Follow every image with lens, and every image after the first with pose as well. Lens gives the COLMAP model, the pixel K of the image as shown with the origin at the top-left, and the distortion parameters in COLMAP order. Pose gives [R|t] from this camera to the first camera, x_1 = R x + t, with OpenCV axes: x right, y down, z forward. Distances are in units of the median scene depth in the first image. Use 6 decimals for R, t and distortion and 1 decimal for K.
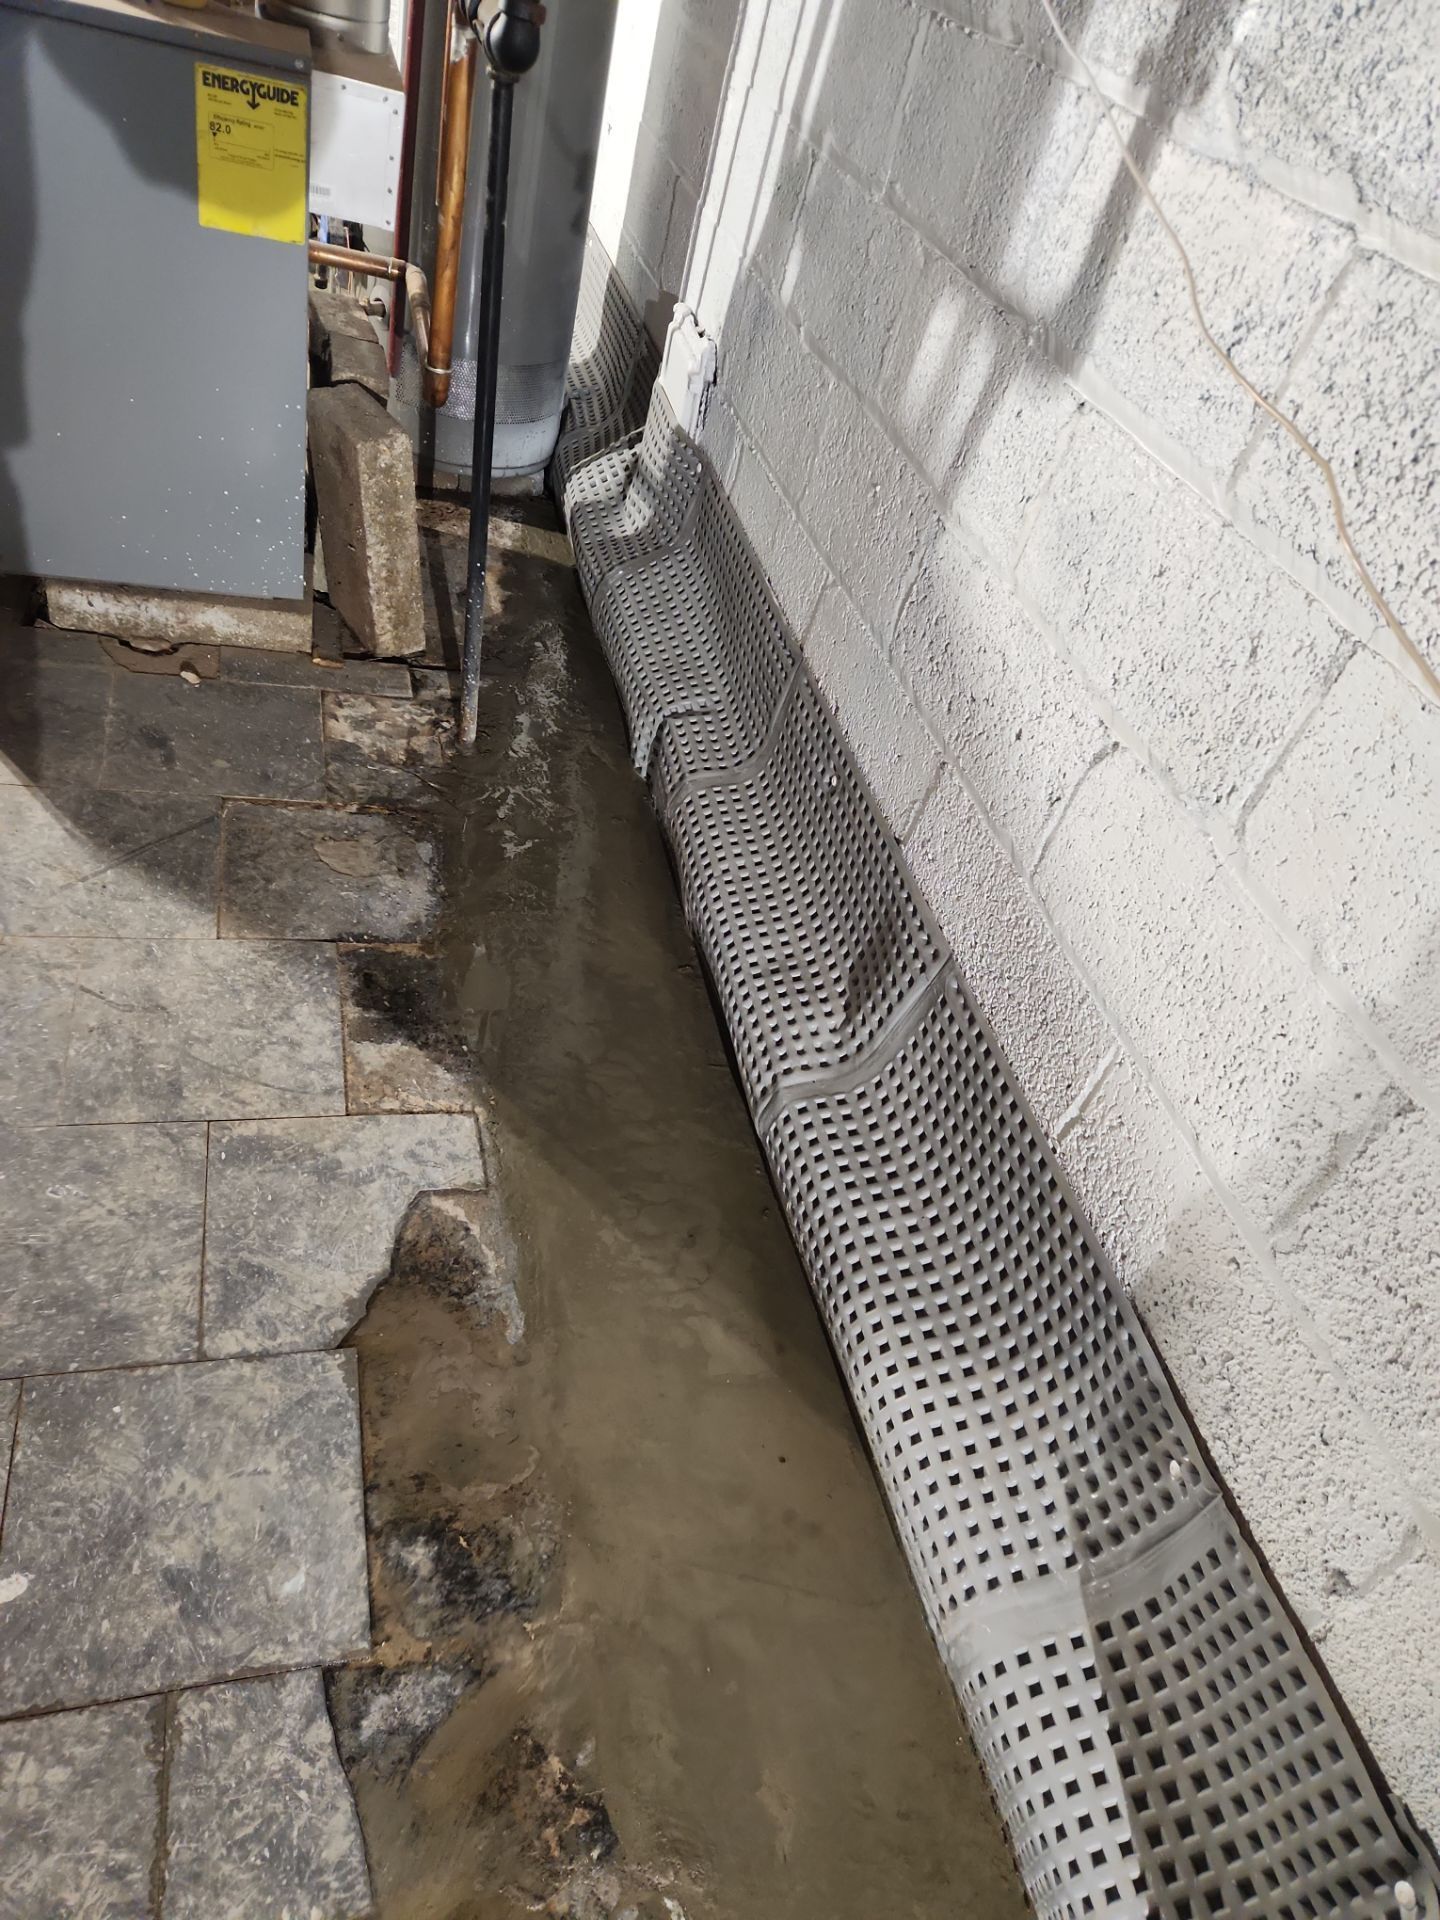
lens RADIAL K [[1281.5, 0, 722.7], [0, 1281.5, 960.8], [0, 0, 1]] dist [0.038879, -0.026986]
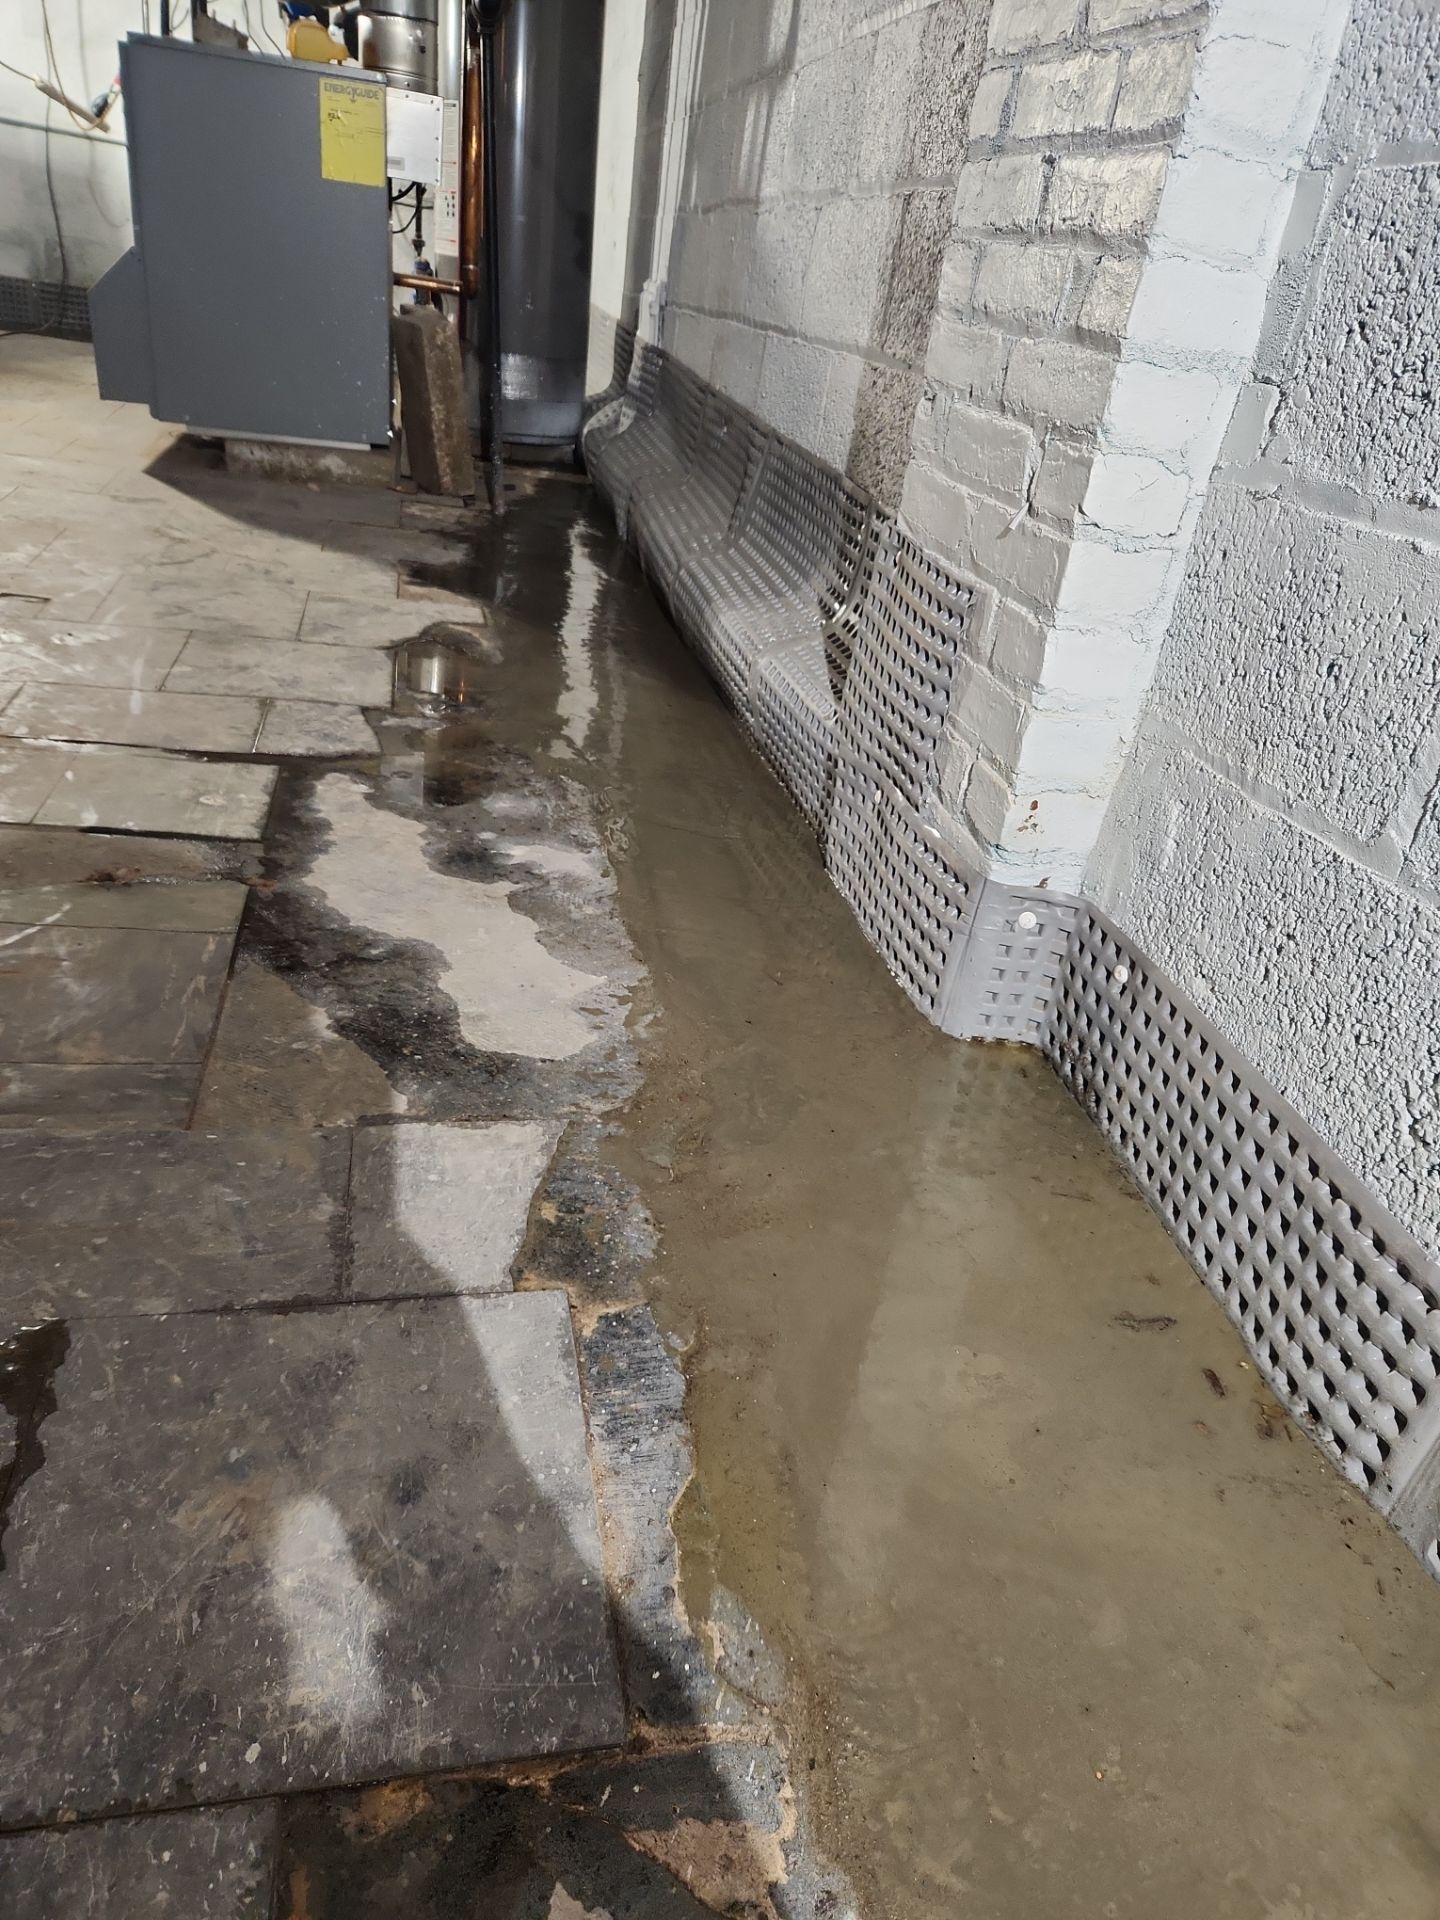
lens RADIAL K [[1281.5, 0, 722.2], [0, 1281.5, 961.1], [0, 0, 1]] dist [0.038879, -0.026986]
pose [[0.992251, -0.078646, -0.096193, 0.189181], [0.052877, 0.967859, -0.245873, 0.862655], [0.112438, 0.238881, 0.964517, -0.307134]]
